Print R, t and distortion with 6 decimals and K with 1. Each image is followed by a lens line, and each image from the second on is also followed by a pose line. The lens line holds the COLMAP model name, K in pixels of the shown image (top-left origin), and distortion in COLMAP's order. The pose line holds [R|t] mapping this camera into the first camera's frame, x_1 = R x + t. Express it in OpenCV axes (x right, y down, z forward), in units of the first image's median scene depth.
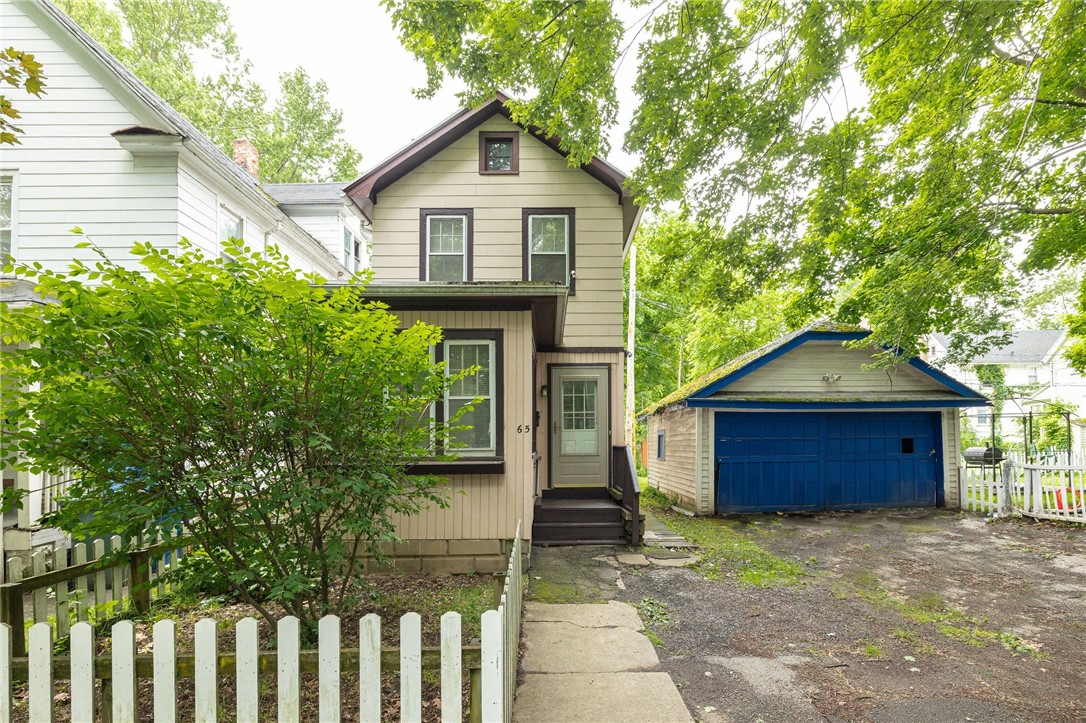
lens RADIAL K [[512.2, 0, 541.6], [0, 512.2, 430.3], [0, 0, 1]] dist [-0.005692, 0.000361]
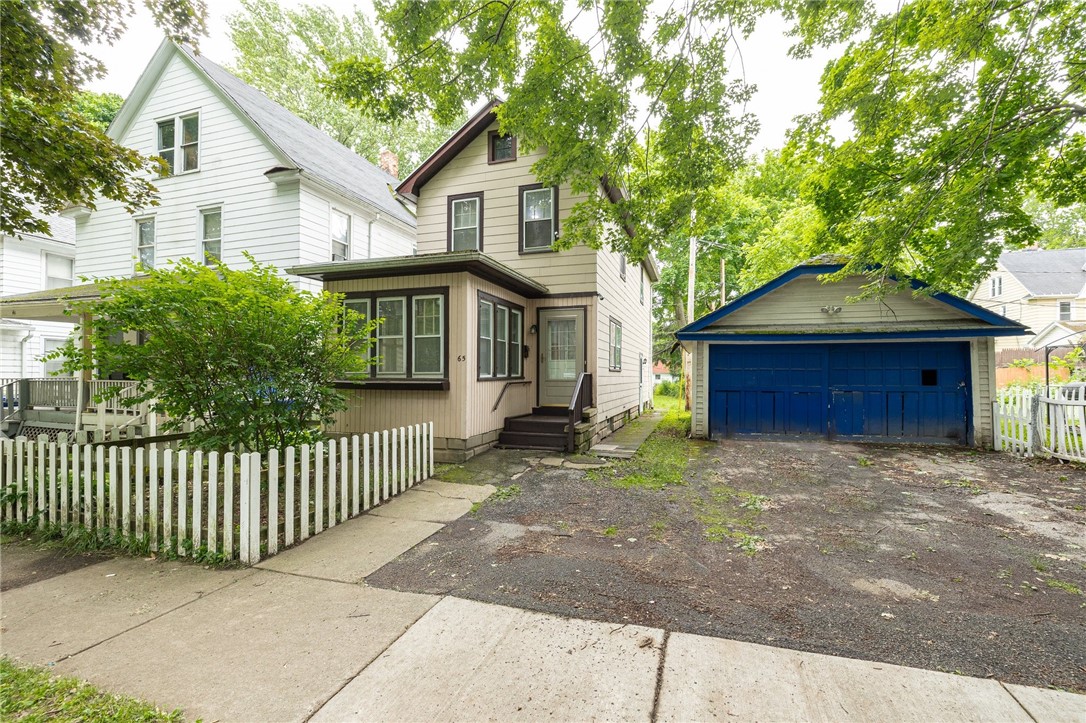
lens RADIAL K [[457.6, 0, 545.6], [0, 457.6, 364.3], [0, 0, 1]] dist [-0.000726, 0.000231]
pose [[0.945379, 0.003536, -0.325954, 0.398482], [-0.003033, 0.999993, 0.002049, 0.006898], [0.325959, -0.000948, 0.945383, -0.057340]]
